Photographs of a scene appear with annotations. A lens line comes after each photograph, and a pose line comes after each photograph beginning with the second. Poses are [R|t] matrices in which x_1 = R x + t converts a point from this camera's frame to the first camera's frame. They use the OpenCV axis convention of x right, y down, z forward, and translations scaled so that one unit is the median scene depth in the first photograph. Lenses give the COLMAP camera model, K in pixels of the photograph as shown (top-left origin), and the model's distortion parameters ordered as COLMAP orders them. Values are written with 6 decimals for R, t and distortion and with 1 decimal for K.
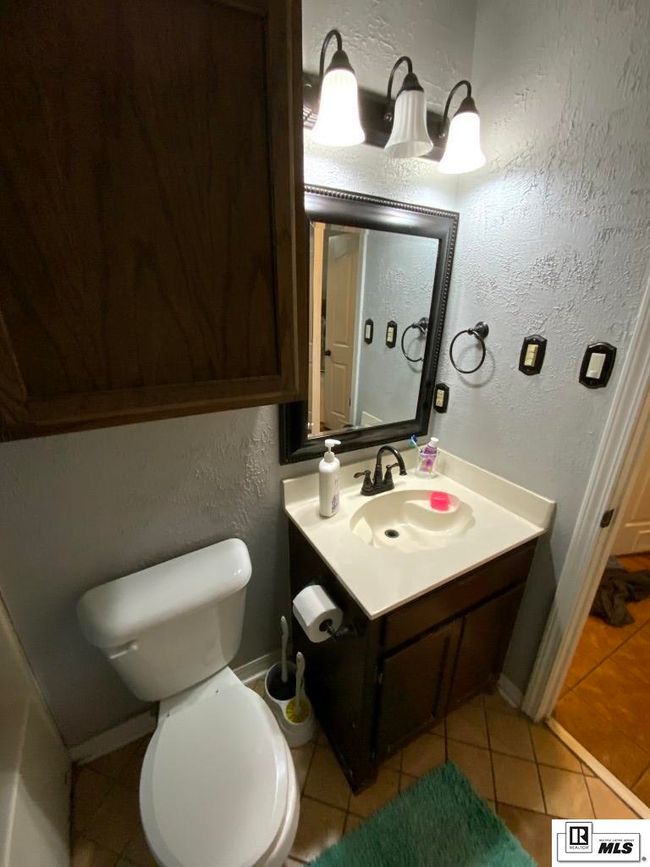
lens RADIAL K [[349.5, 0, 325.0], [0, 349.5, 433.5], [0, 0, 1]] dist [0.021407, -0.015796]
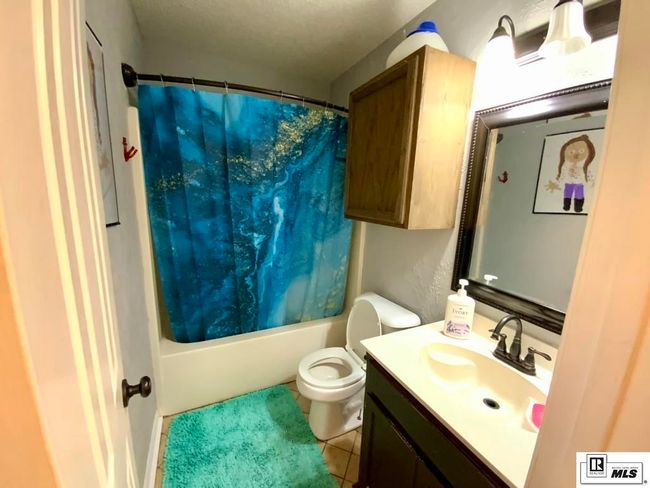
lens RADIAL K [[262.0, 0, 326.3], [0, 262.0, 243.4], [0, 0, 1]] dist [0.021407, -0.015796]
pose [[-0.045476, 0.177885, -0.983000, 0.943603], [-0.383415, 0.905545, 0.181606, -0.086288], [0.922456, 0.385155, 0.027023, 0.421090]]
